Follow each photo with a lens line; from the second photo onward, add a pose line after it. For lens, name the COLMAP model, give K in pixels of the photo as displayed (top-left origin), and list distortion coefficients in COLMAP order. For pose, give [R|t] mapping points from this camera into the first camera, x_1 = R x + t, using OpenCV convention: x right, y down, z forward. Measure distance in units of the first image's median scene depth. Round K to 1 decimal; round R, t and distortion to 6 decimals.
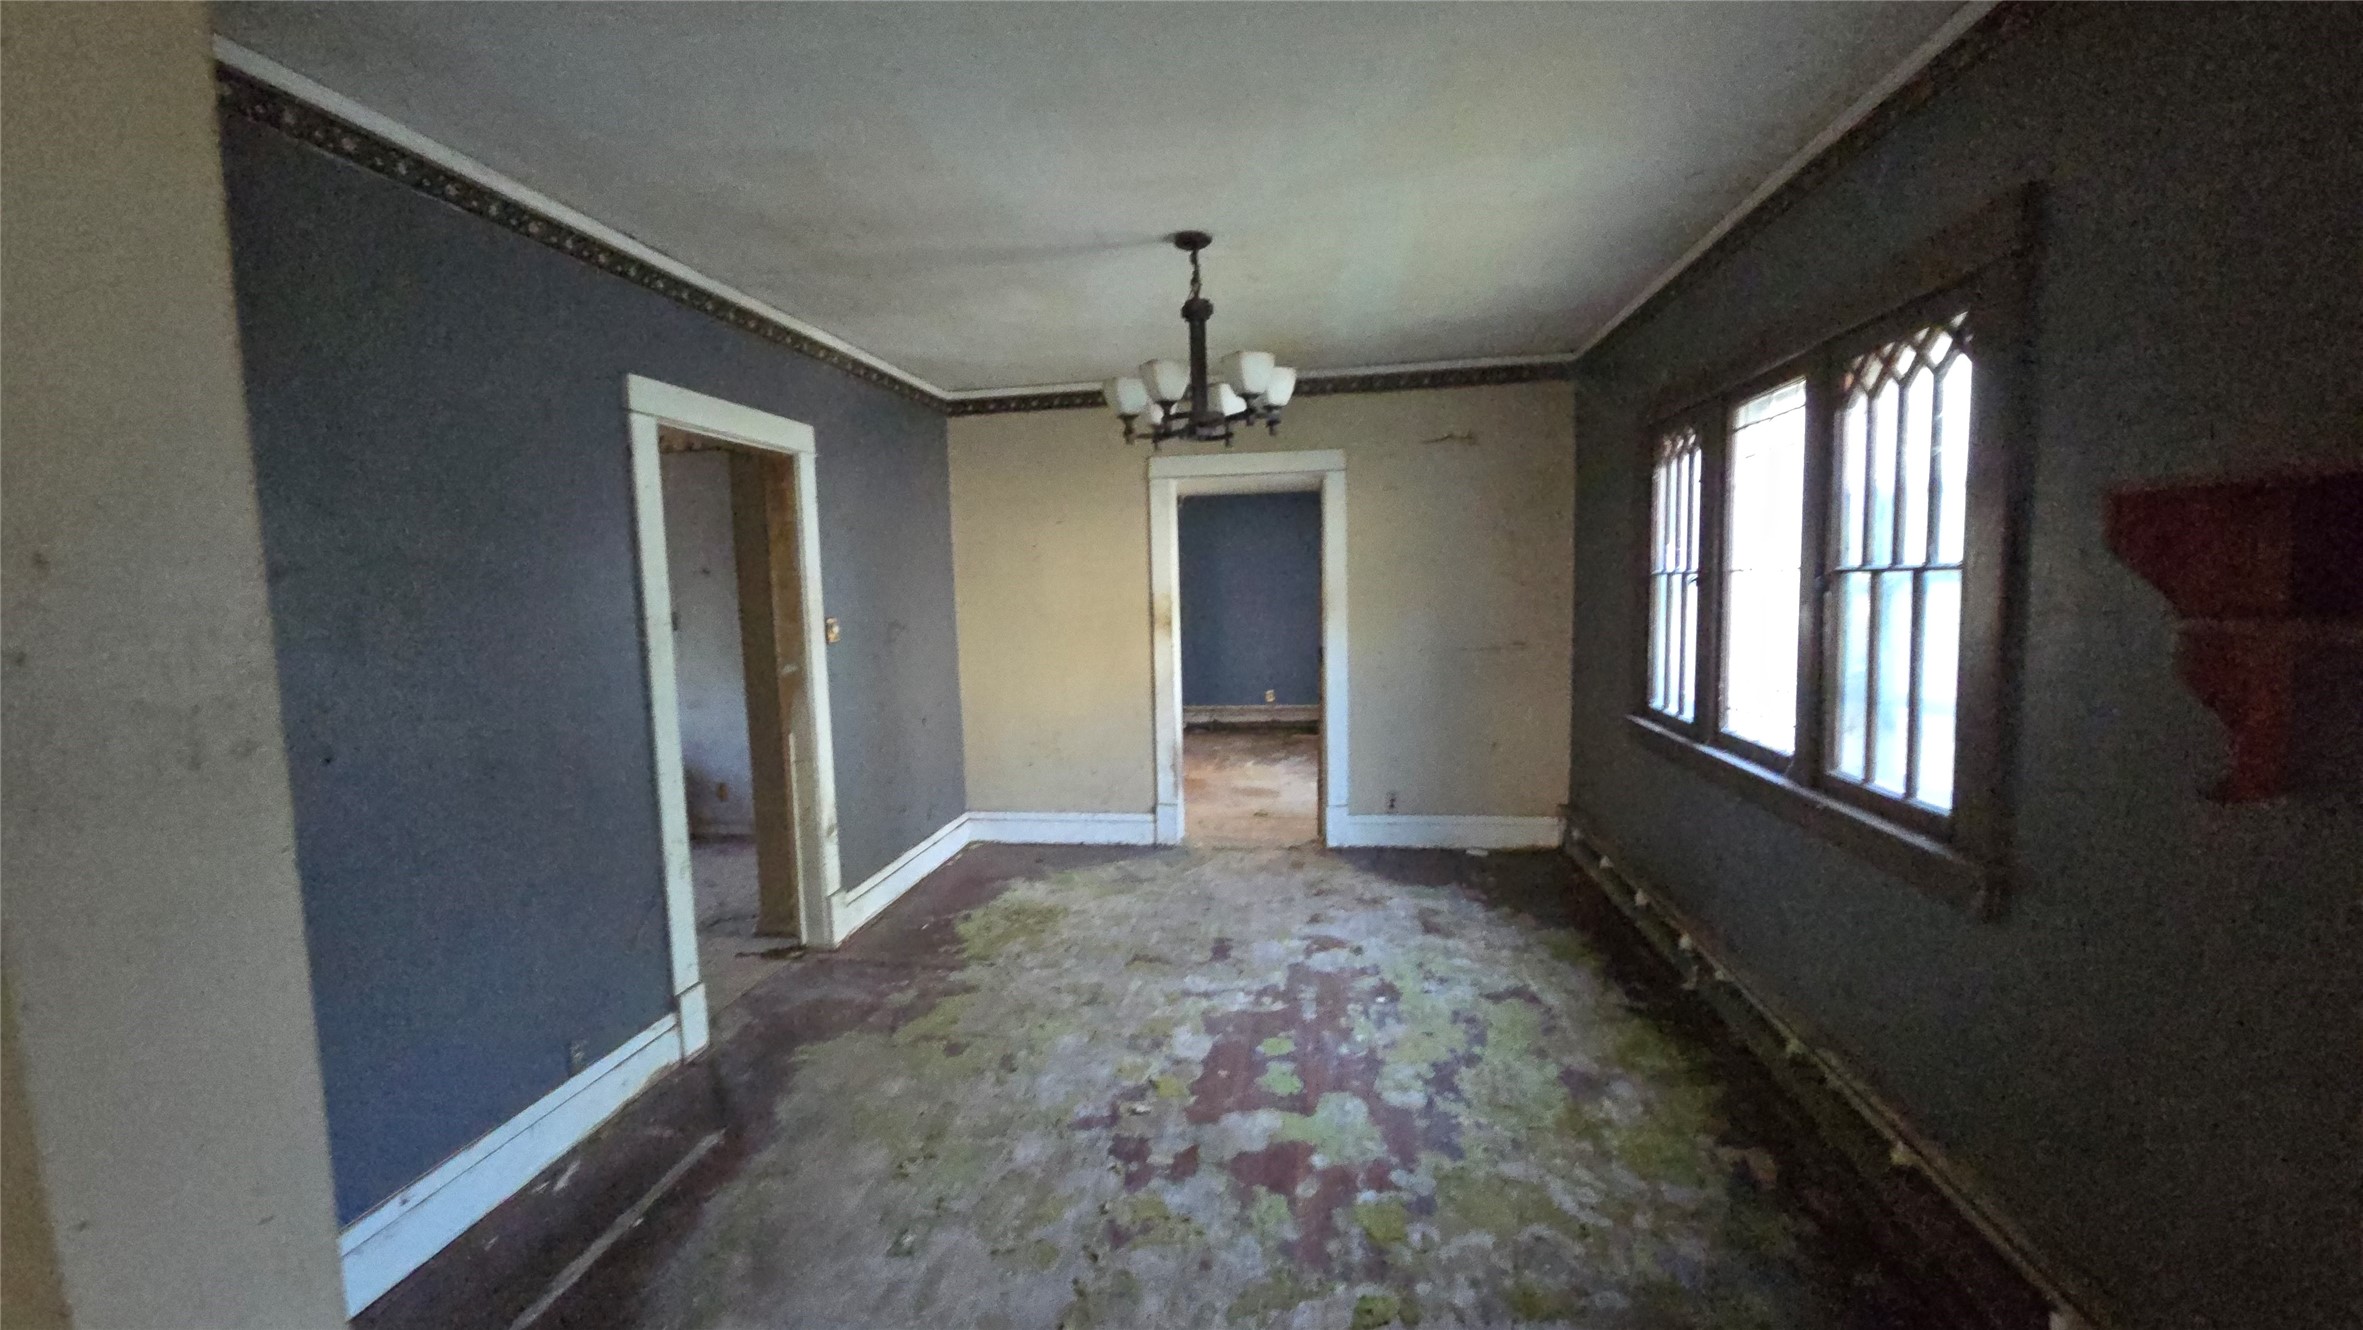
lens RADIAL K [[960.4, 0, 1179.6], [0, 960.4, 670.1], [0, 0, 1]] dist [0.001789, -0.004768]
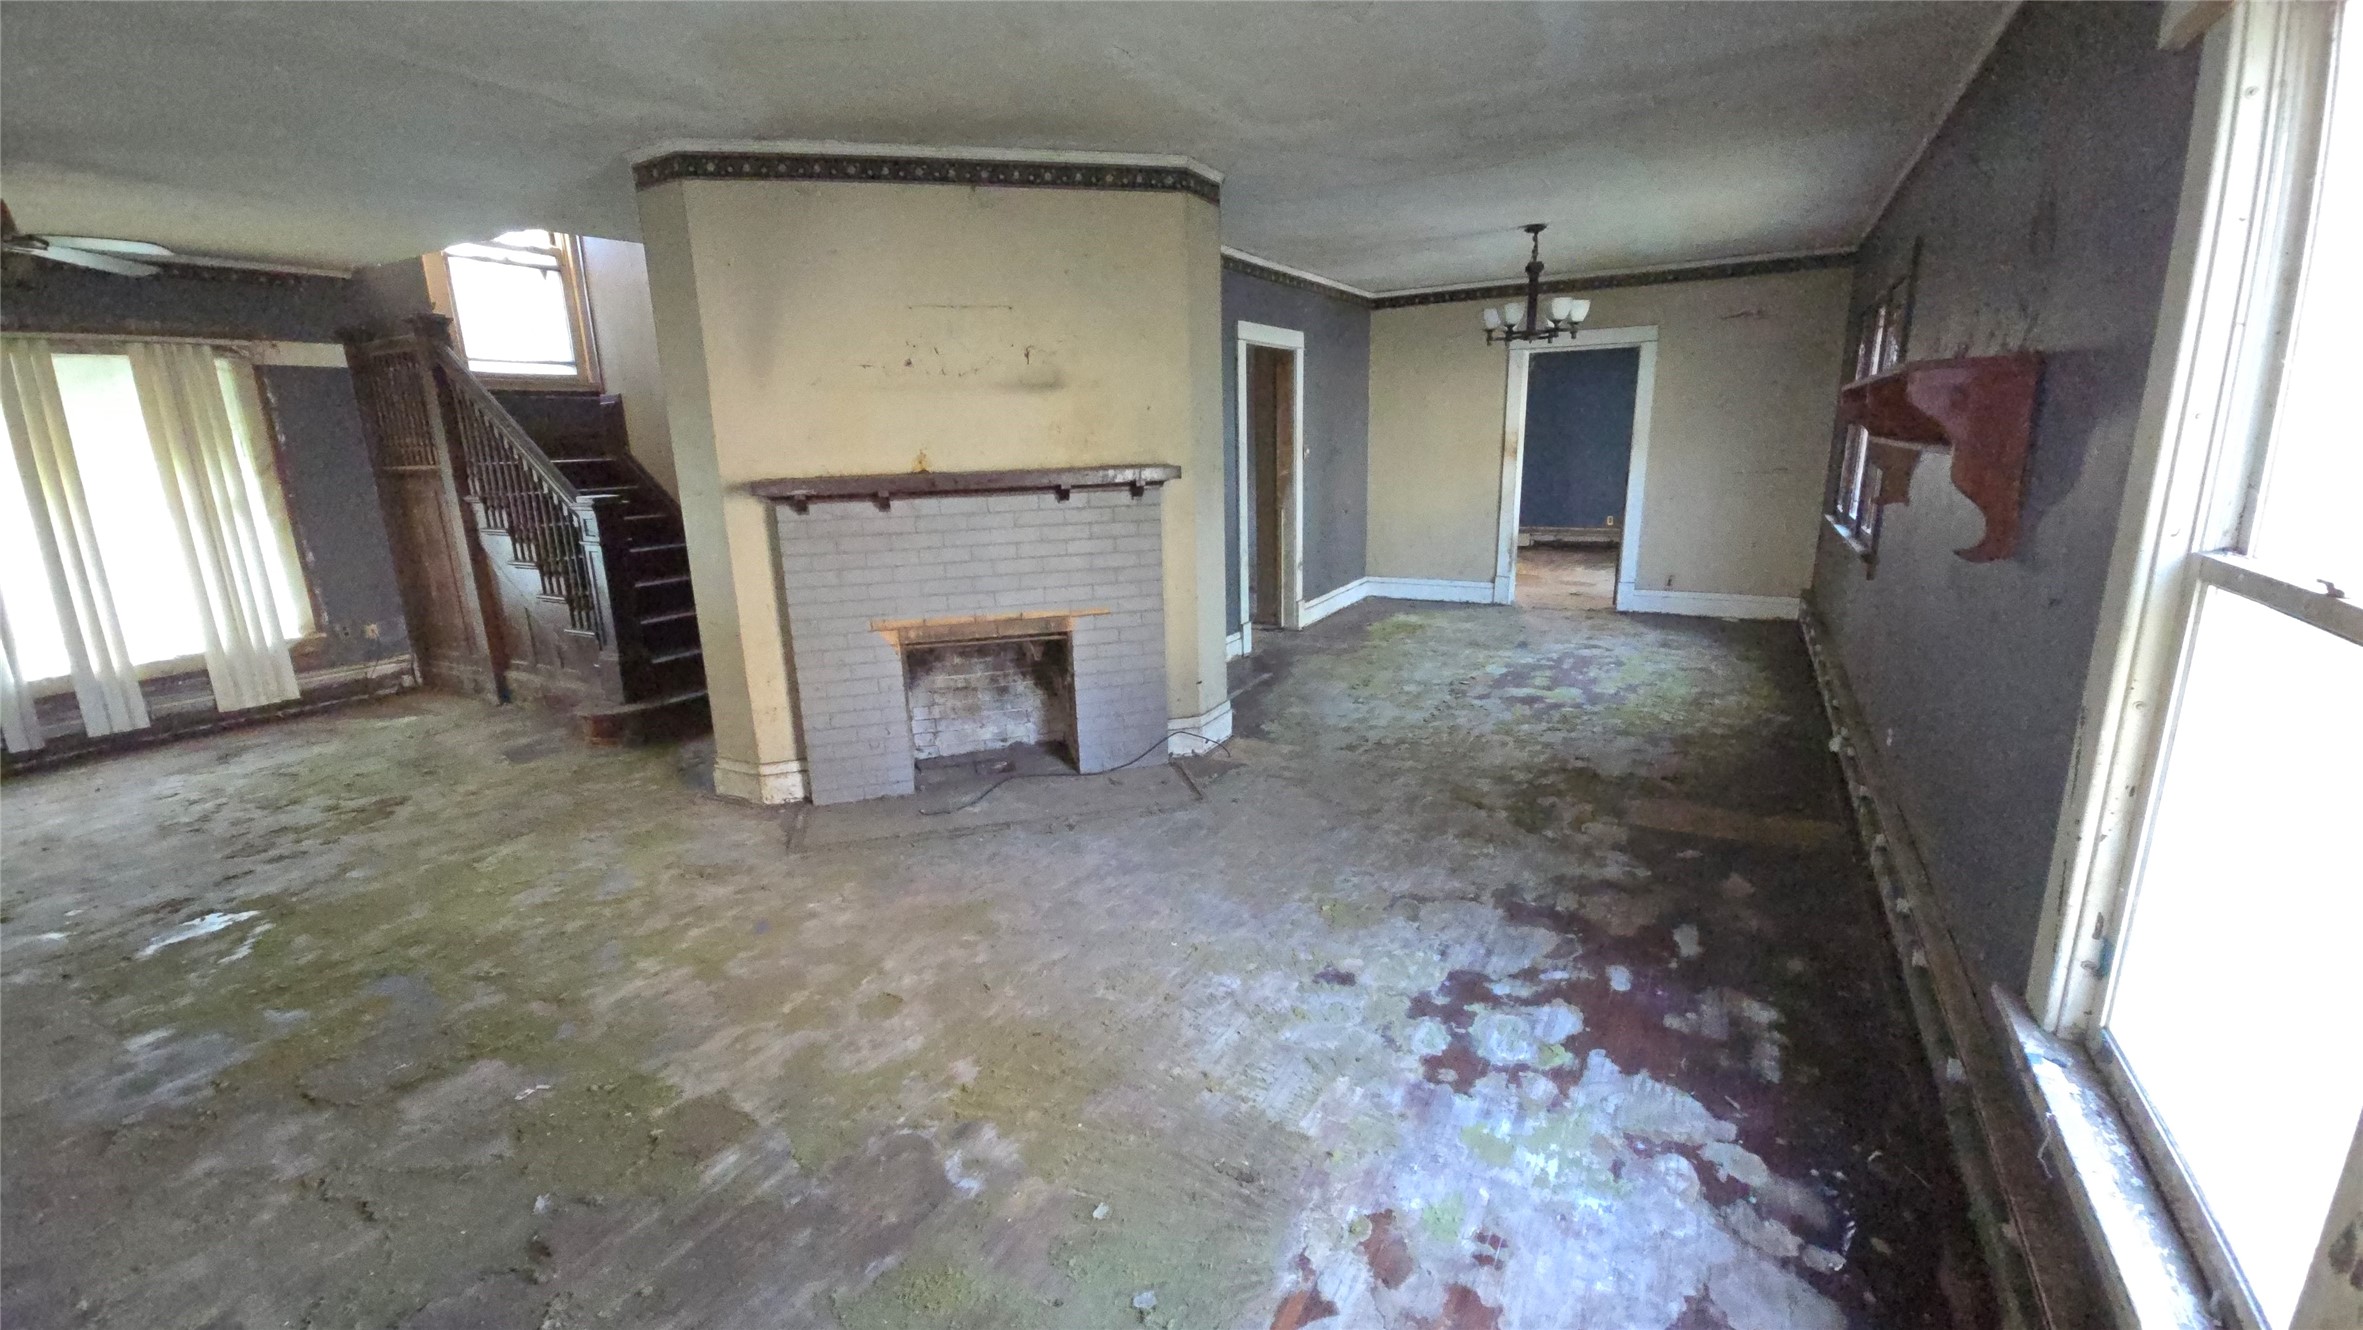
lens RADIAL K [[960.4, 0, 1168.8], [0, 960.4, 666.4], [0, 0, 1]] dist [0.001789, -0.004768]
pose [[0.928259, 0.089002, -0.361129, 0.075374], [-0.032036, 0.986471, 0.160773, 0.072557], [0.370552, -0.137670, 0.918552, -0.770835]]
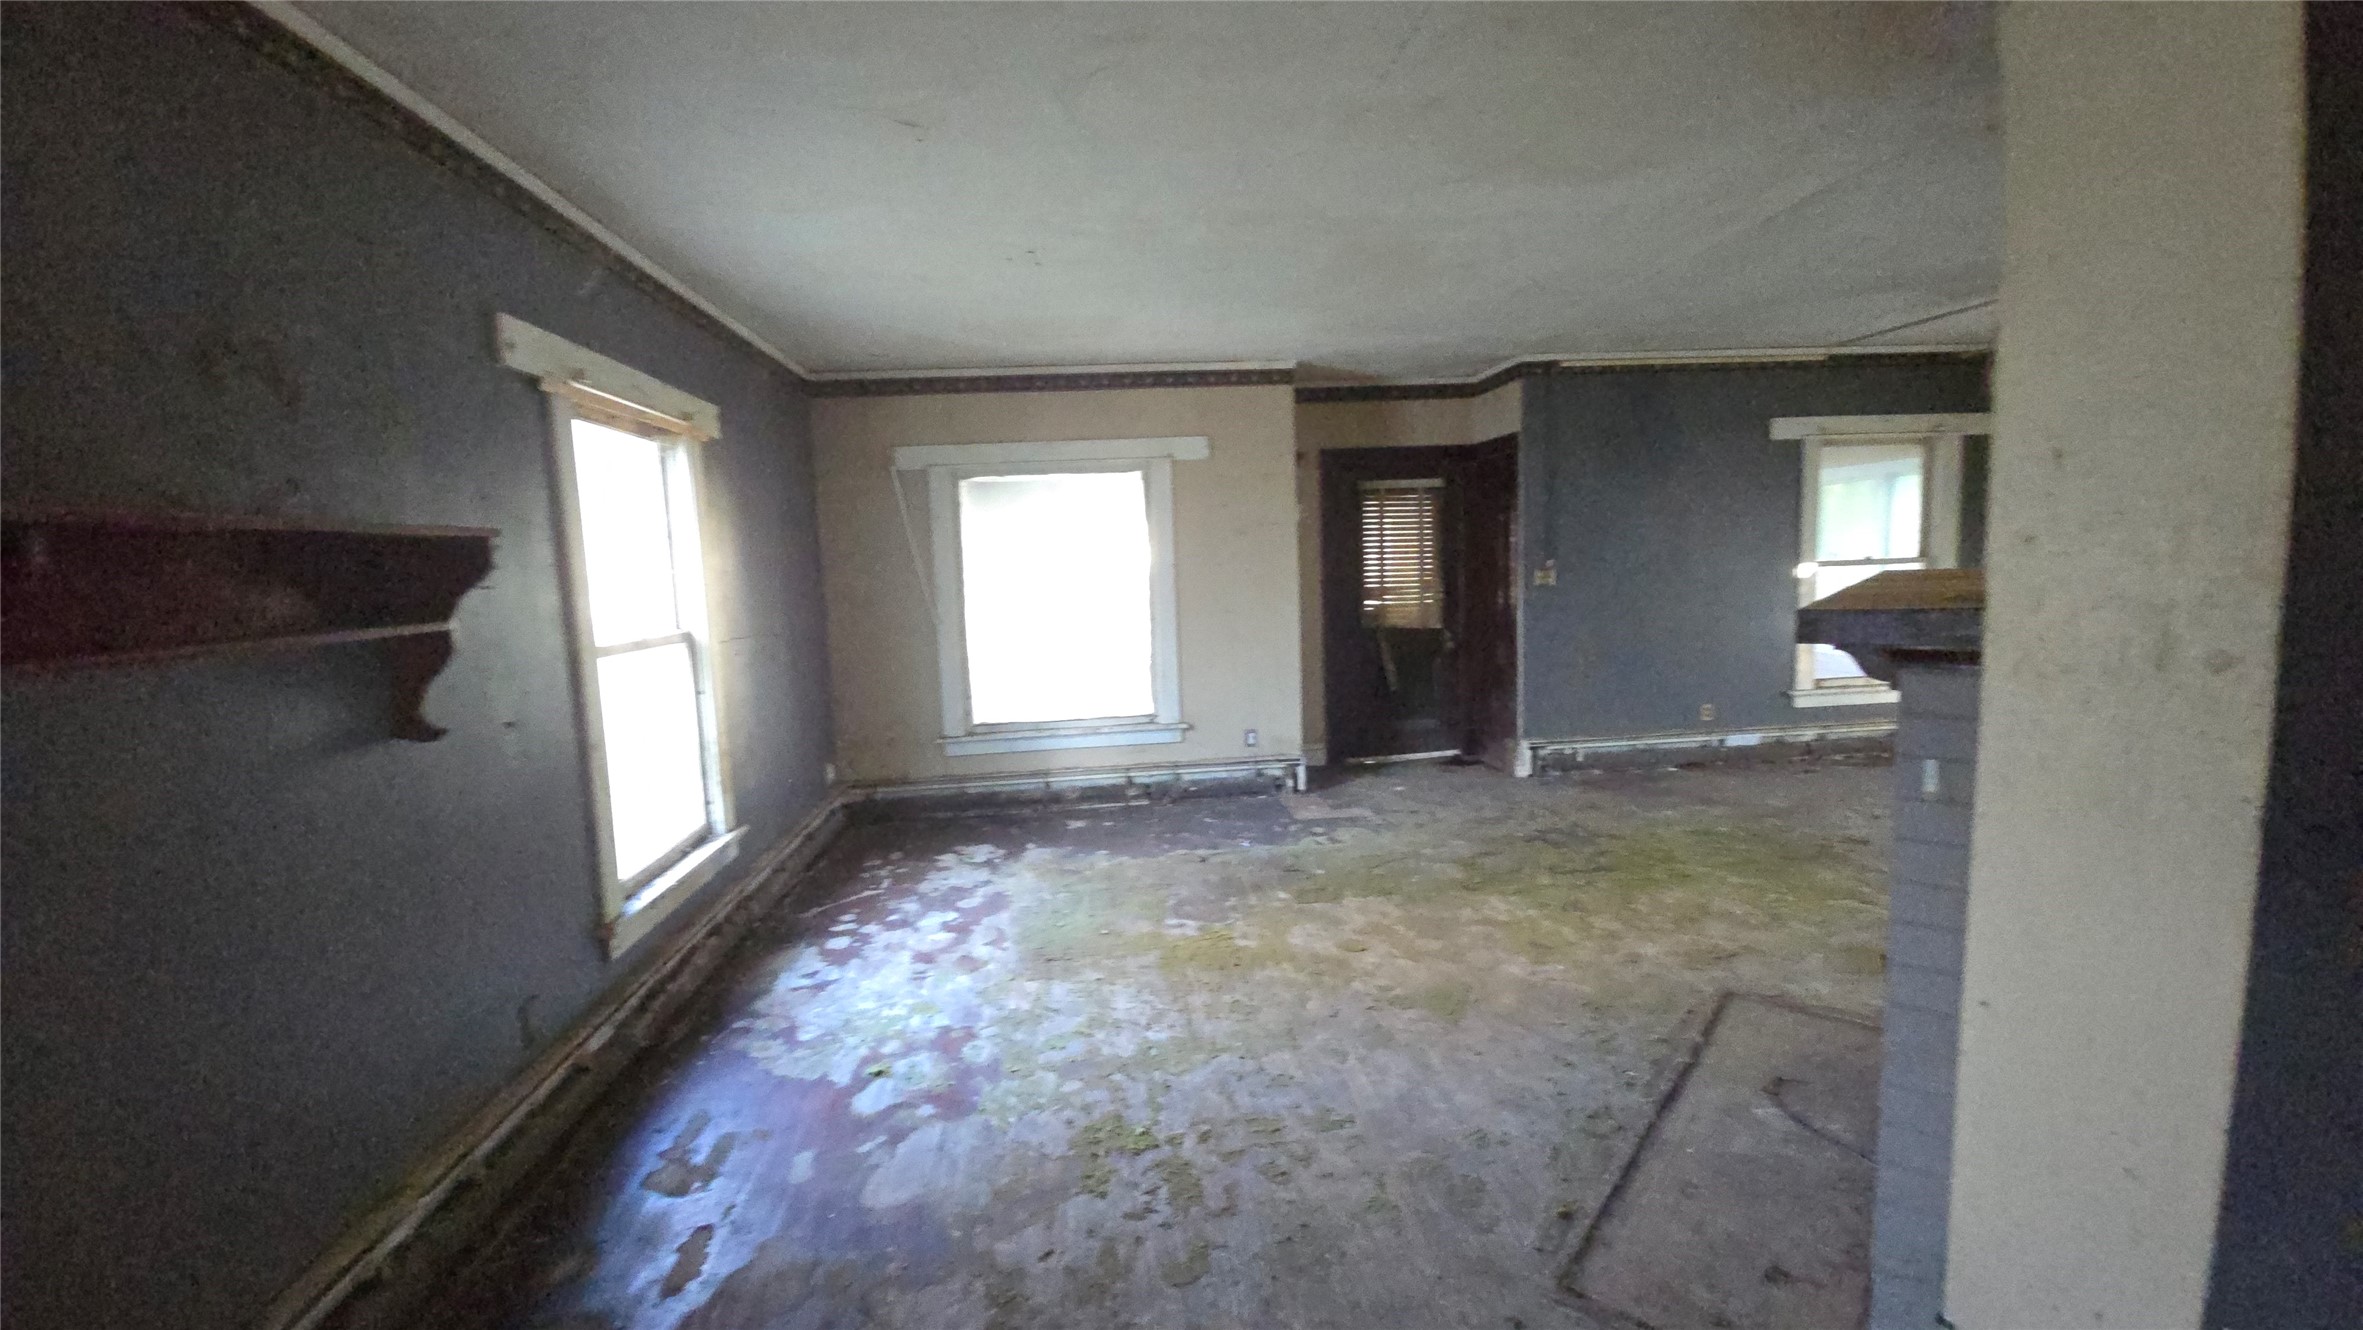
lens RADIAL K [[960.4, 0, 1178.7], [0, 960.4, 662.2], [0, 0, 1]] dist [0.001789, -0.004768]
pose [[-0.967641, 0.095453, -0.233580, 0.026016], [0.047782, 0.978256, 0.201822, -0.038855], [0.247766, 0.184130, -0.951162, 0.464845]]
